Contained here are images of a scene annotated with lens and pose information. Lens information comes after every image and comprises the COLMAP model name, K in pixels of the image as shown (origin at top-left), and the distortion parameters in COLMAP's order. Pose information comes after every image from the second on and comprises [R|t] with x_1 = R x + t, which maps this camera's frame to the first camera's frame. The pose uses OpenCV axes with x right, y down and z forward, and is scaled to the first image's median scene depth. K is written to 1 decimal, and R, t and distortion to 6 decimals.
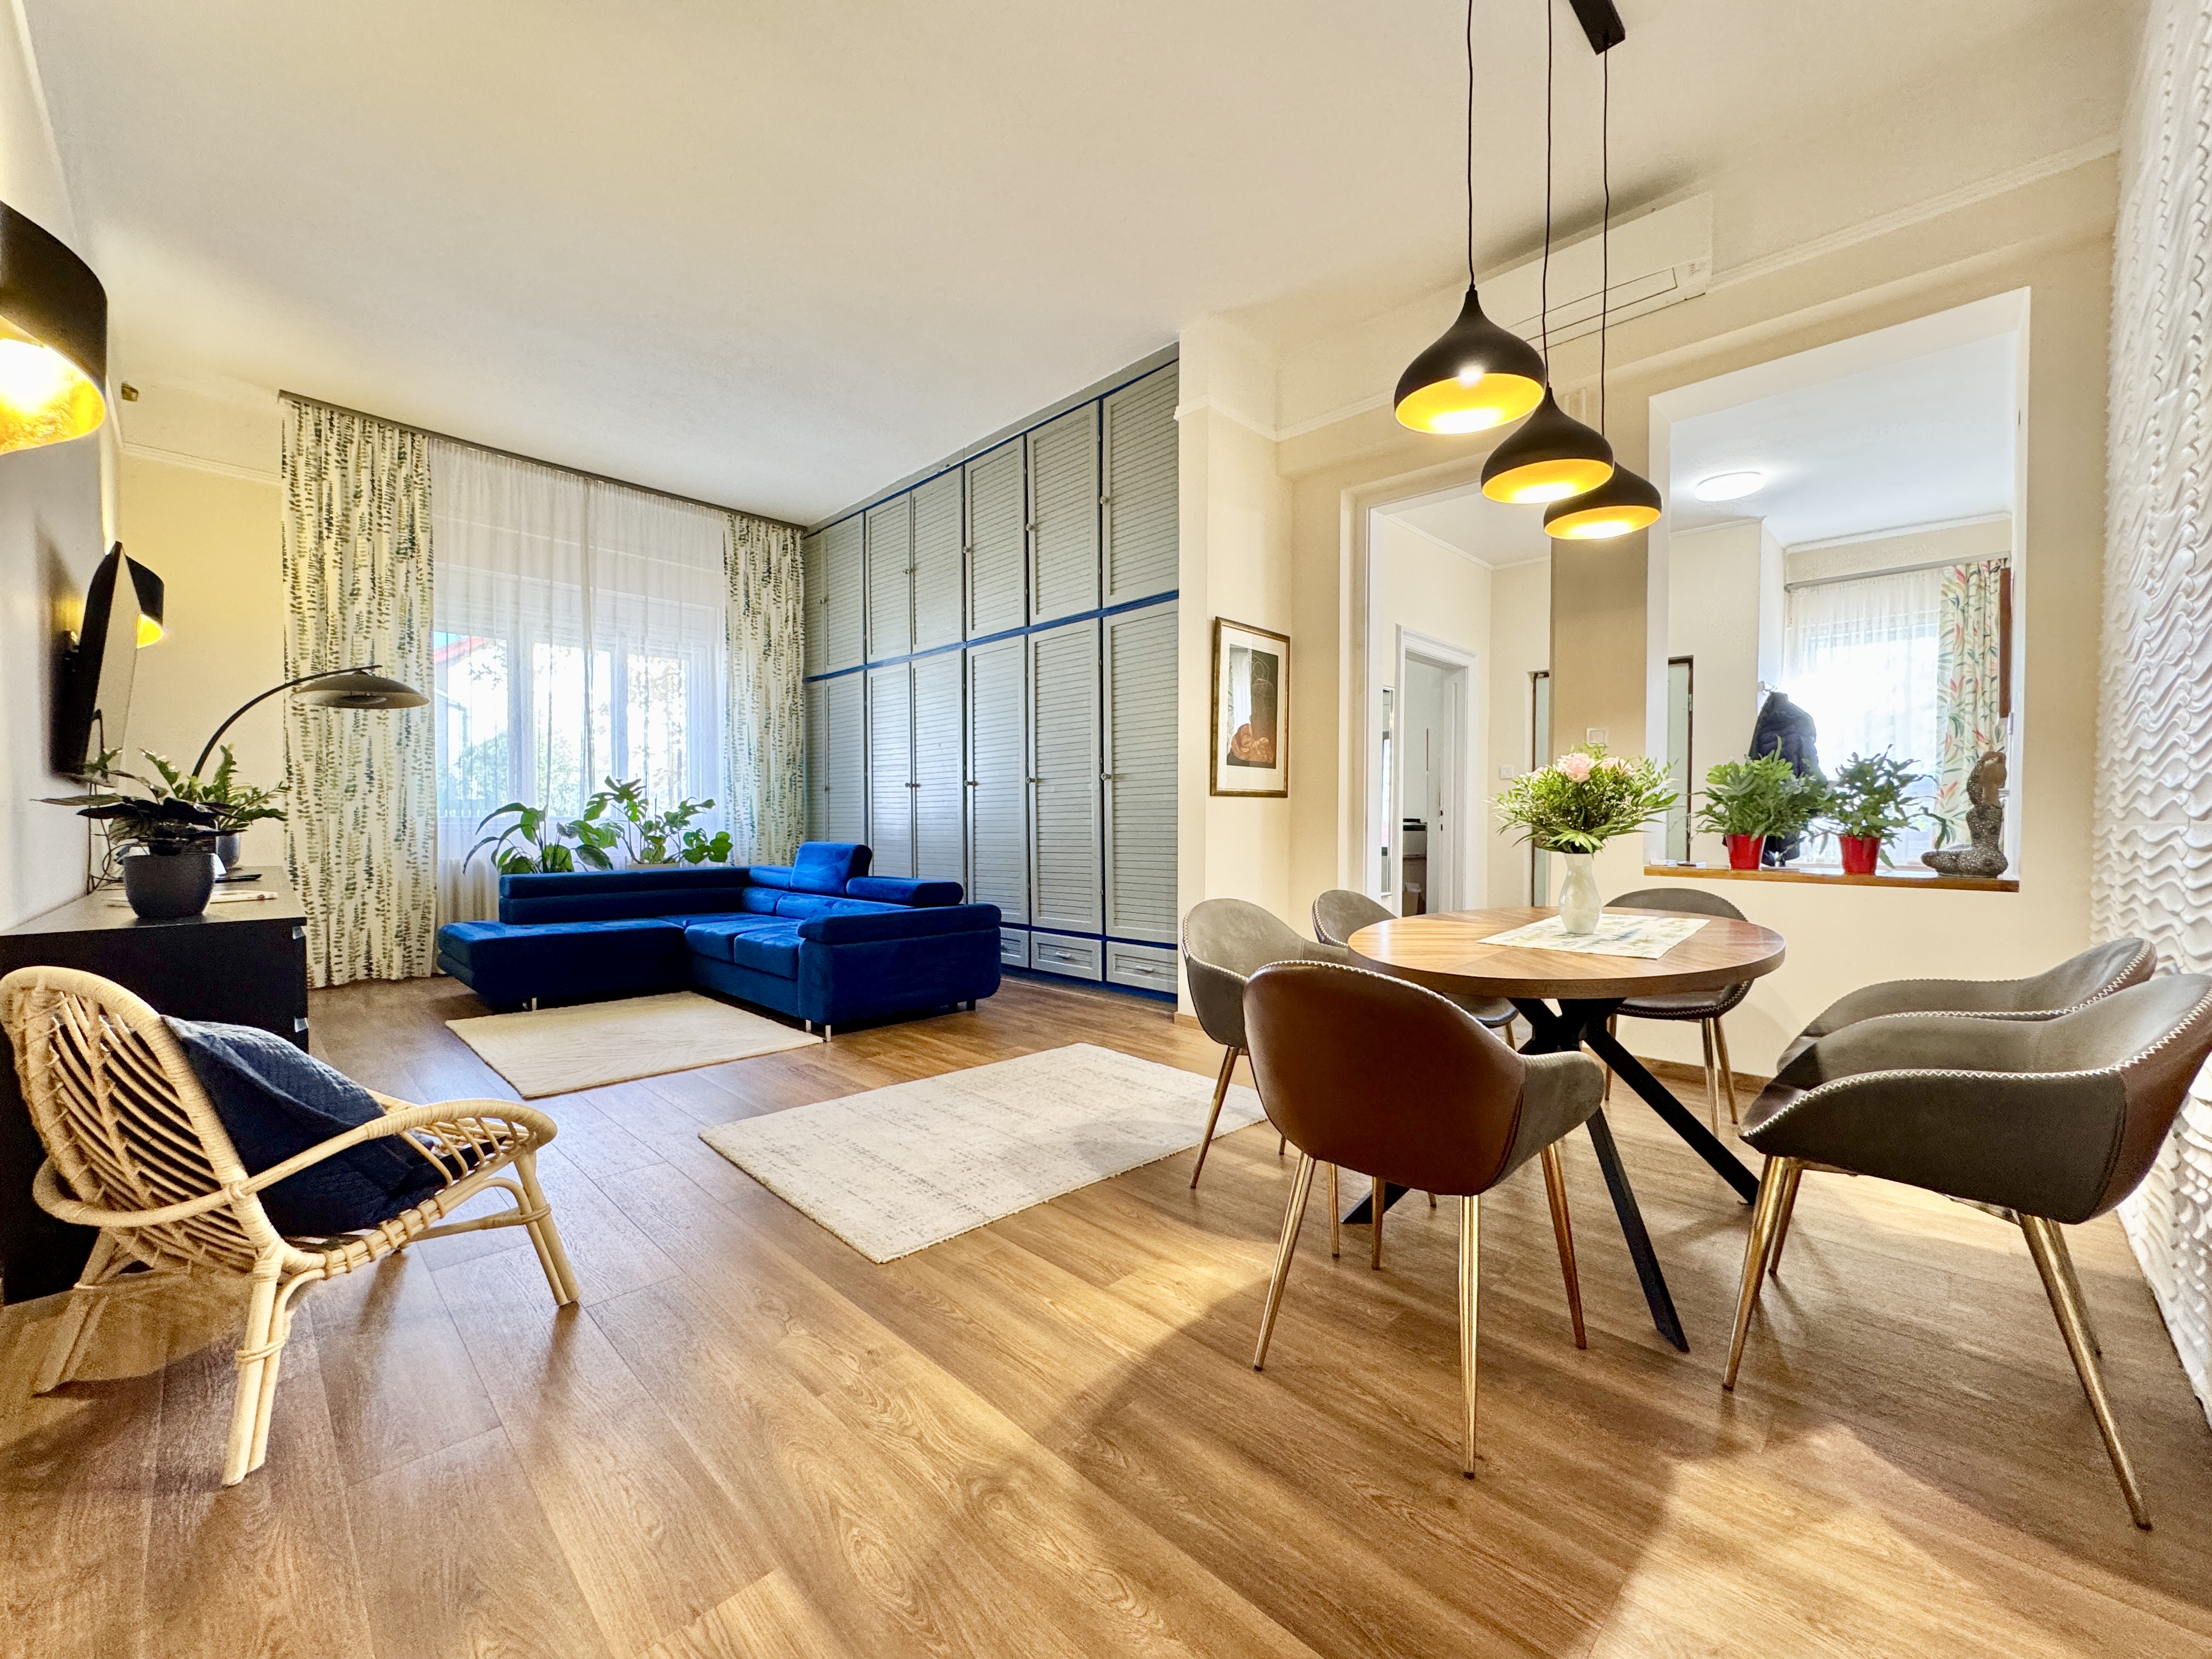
lens RADIAL K [[886.3, 0, 1110.4], [0, 886.3, 827.4], [0, 0, 1]] dist [-0.000473, -0.000121]
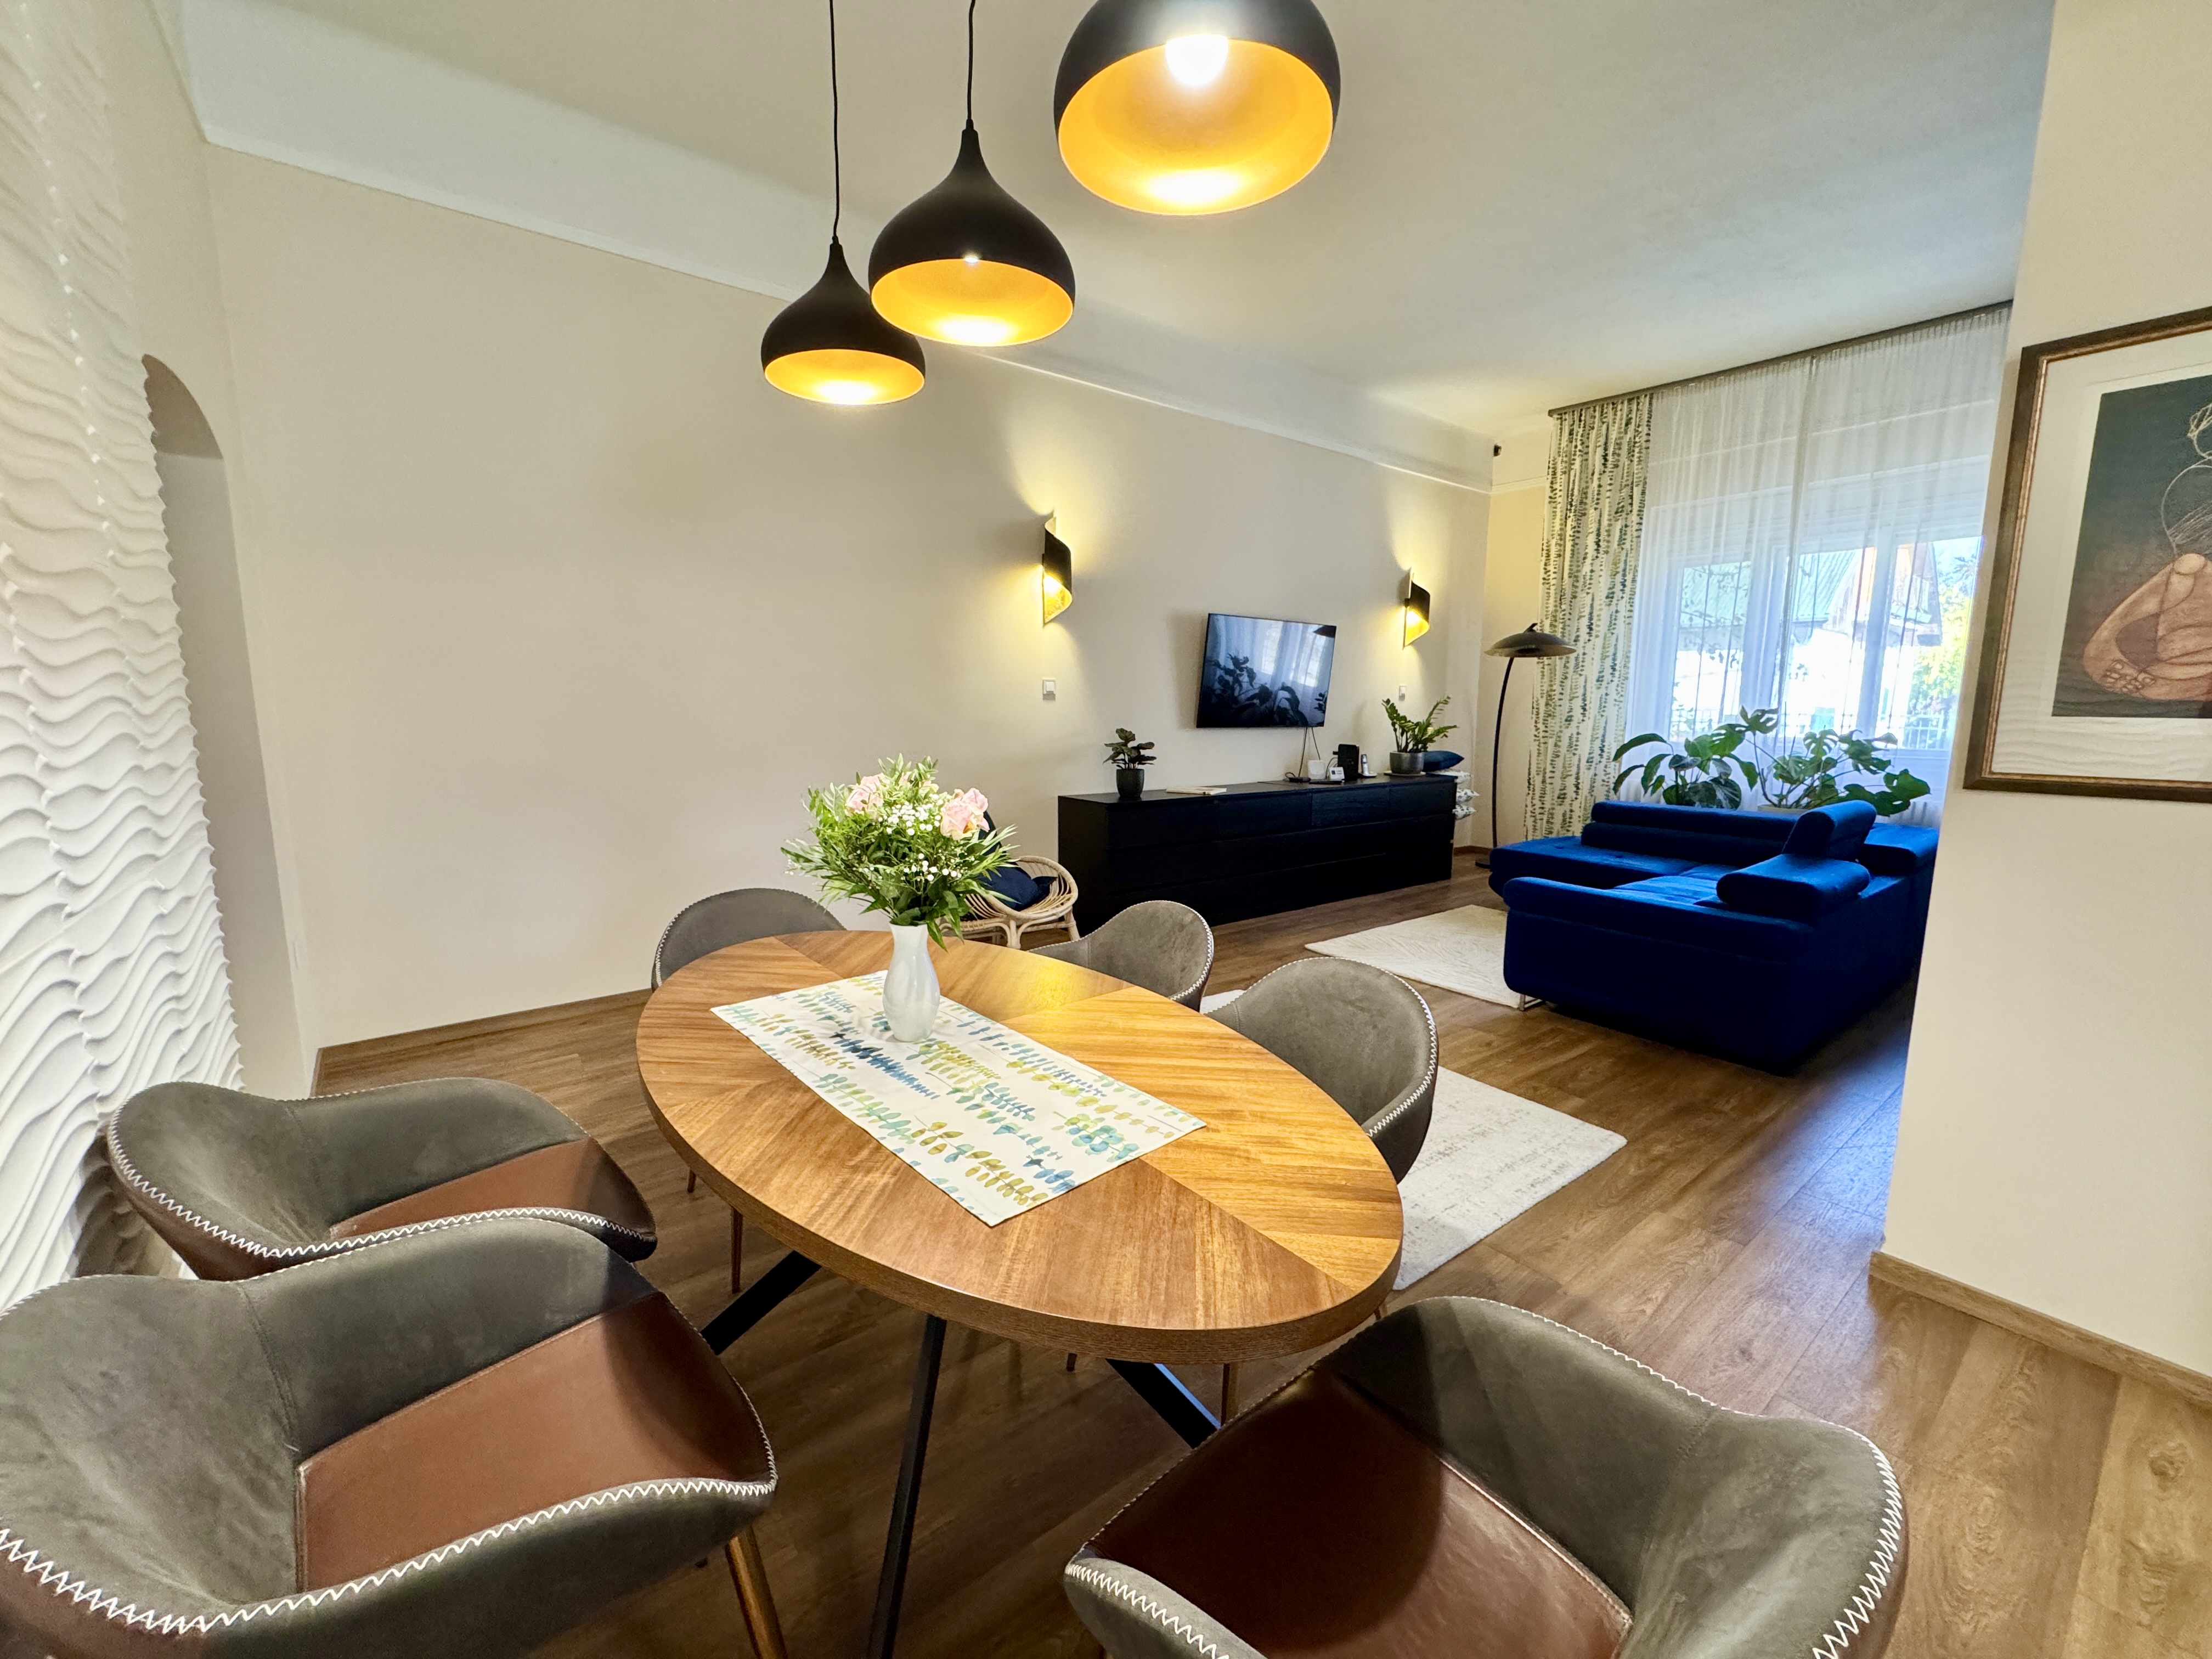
lens RADIAL K [[893.8, 0, 1114.5], [0, 893.8, 828.0], [0, 0, 1]] dist [-0.001598, -0.000157]
pose [[-0.131475, 0.137333, -0.981761, 0.512694], [-0.018812, 0.989833, 0.140982, -0.059066], [0.991141, 0.037005, -0.127555, 0.551985]]
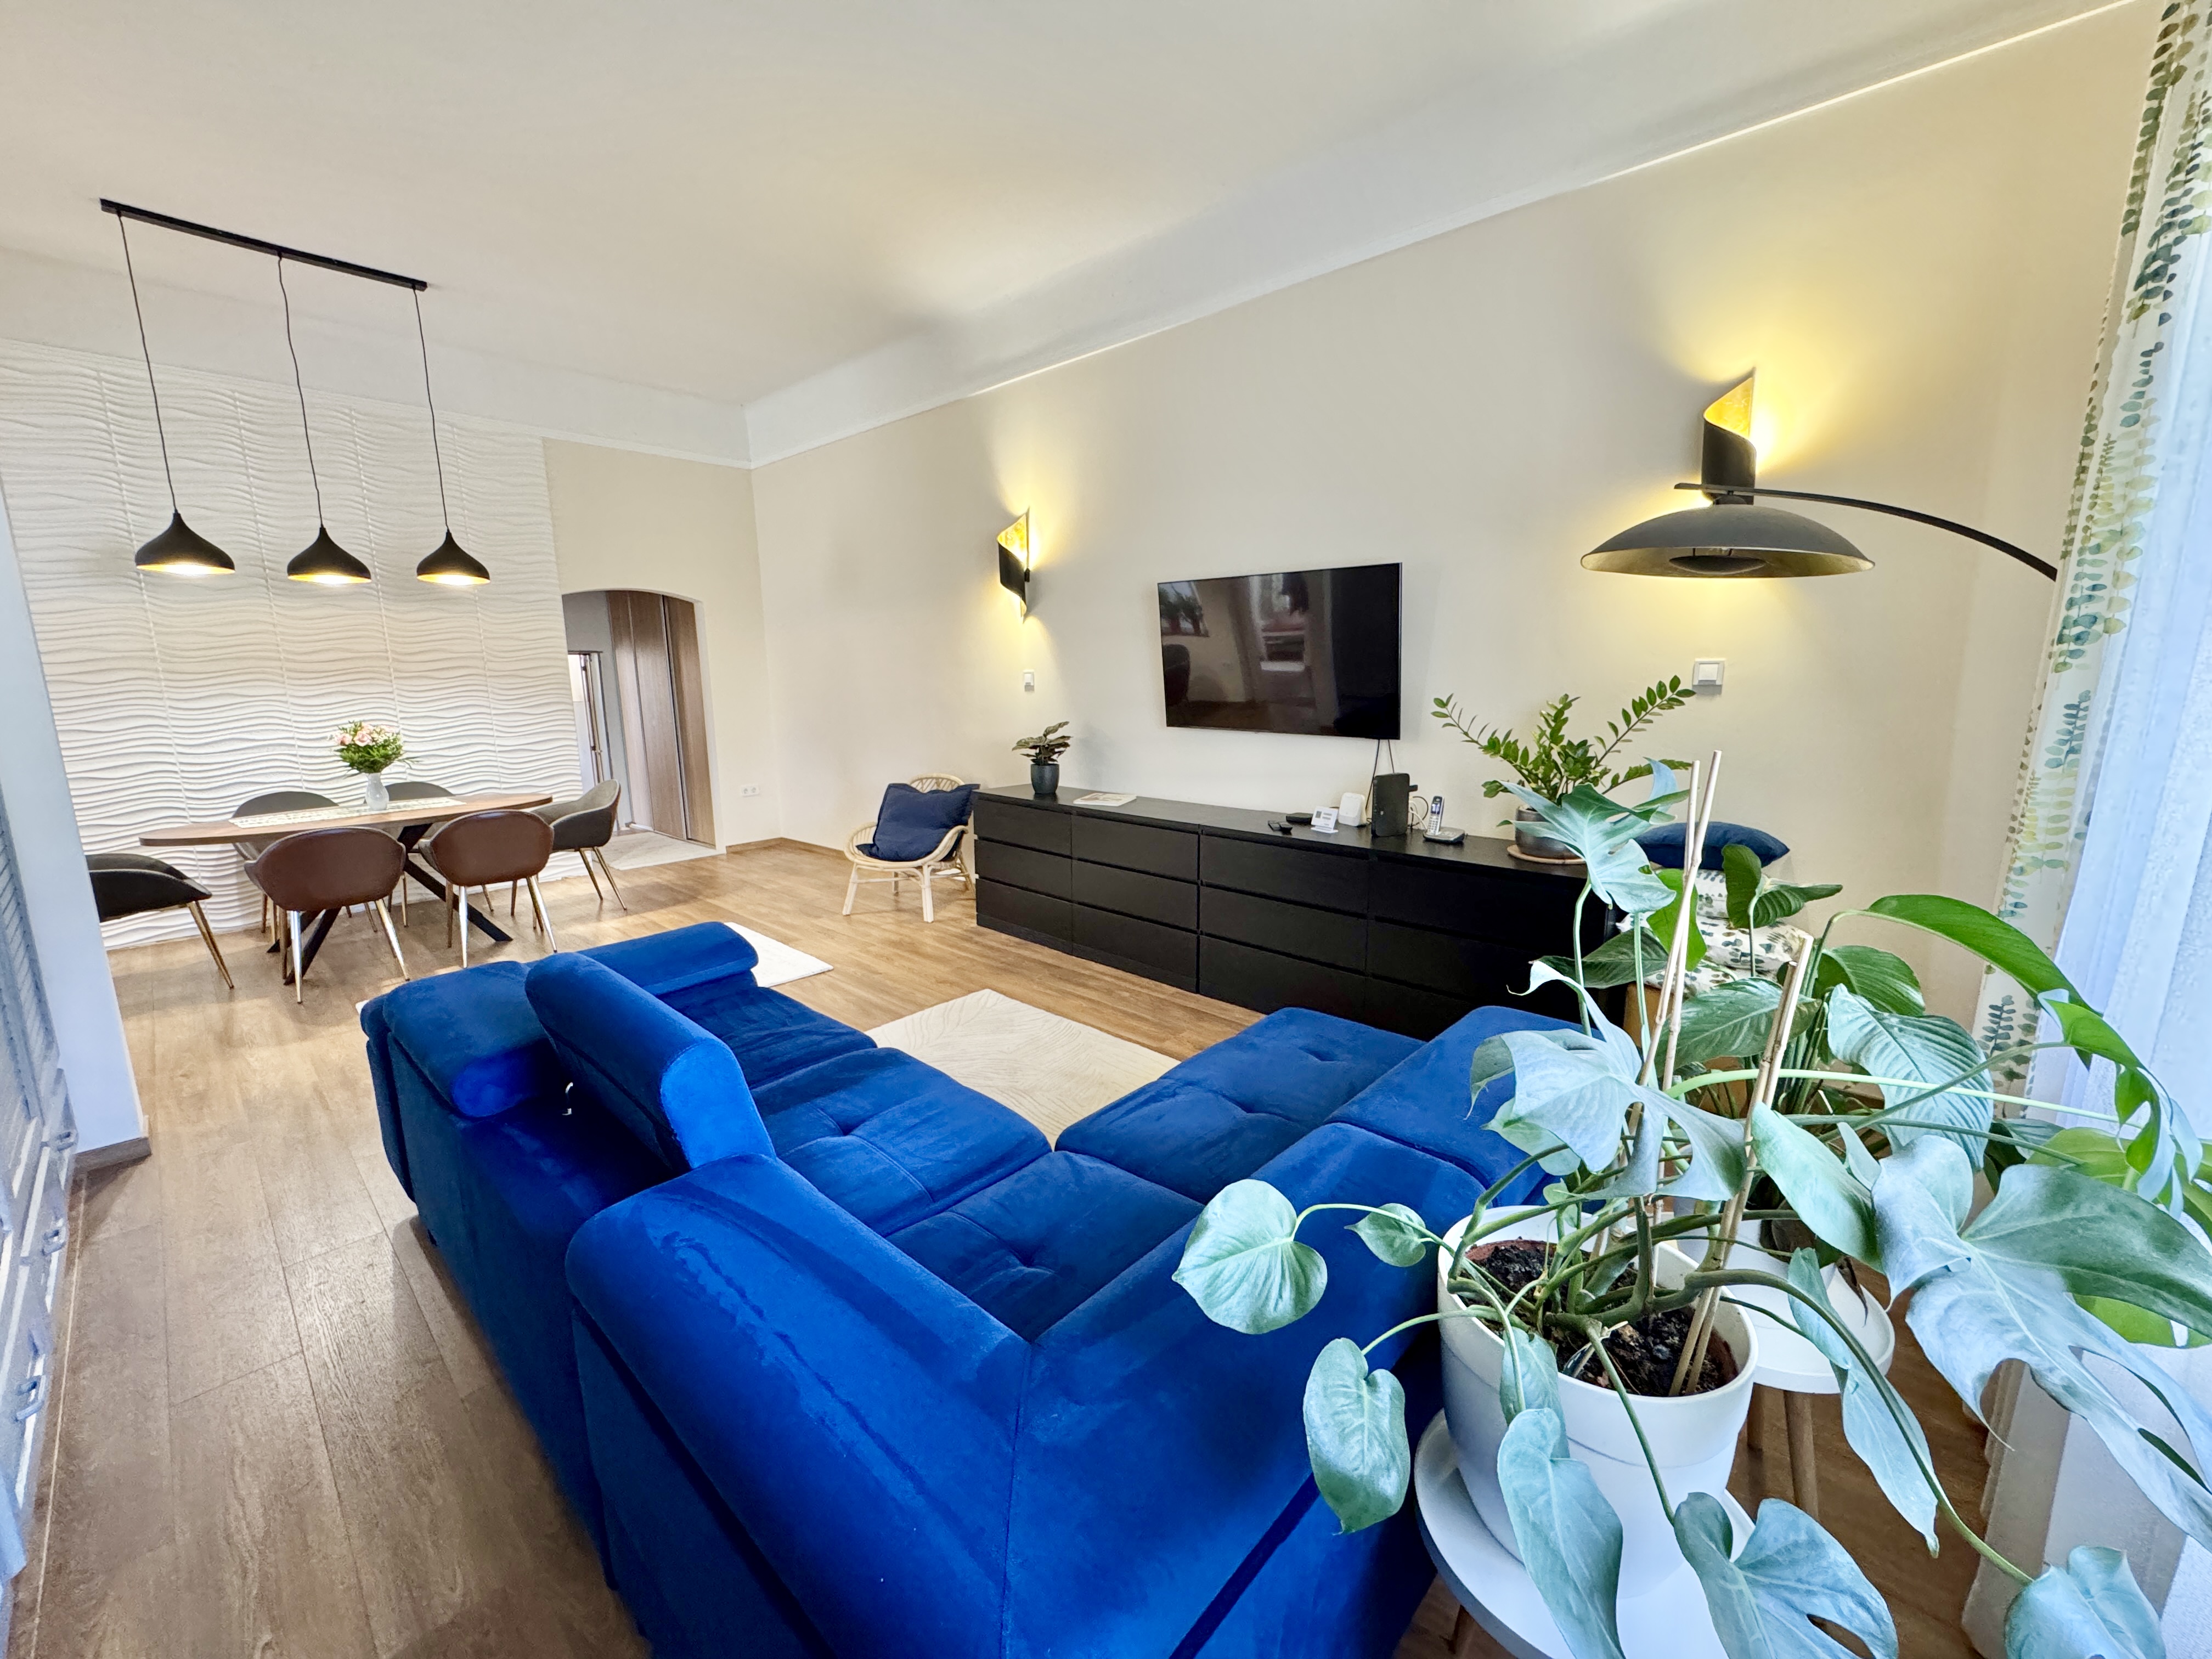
lens RADIAL K [[881.2, 0, 1106.6], [0, 881.2, 828.9], [0, 0, 1]] dist [-0.001221, -0.000136]
pose [[-0.999594, 0.009130, -0.027001, -0.512495], [0.003944, 0.982504, 0.186198, -0.091647], [0.028229, 0.186015, -0.982141, 1.379757]]
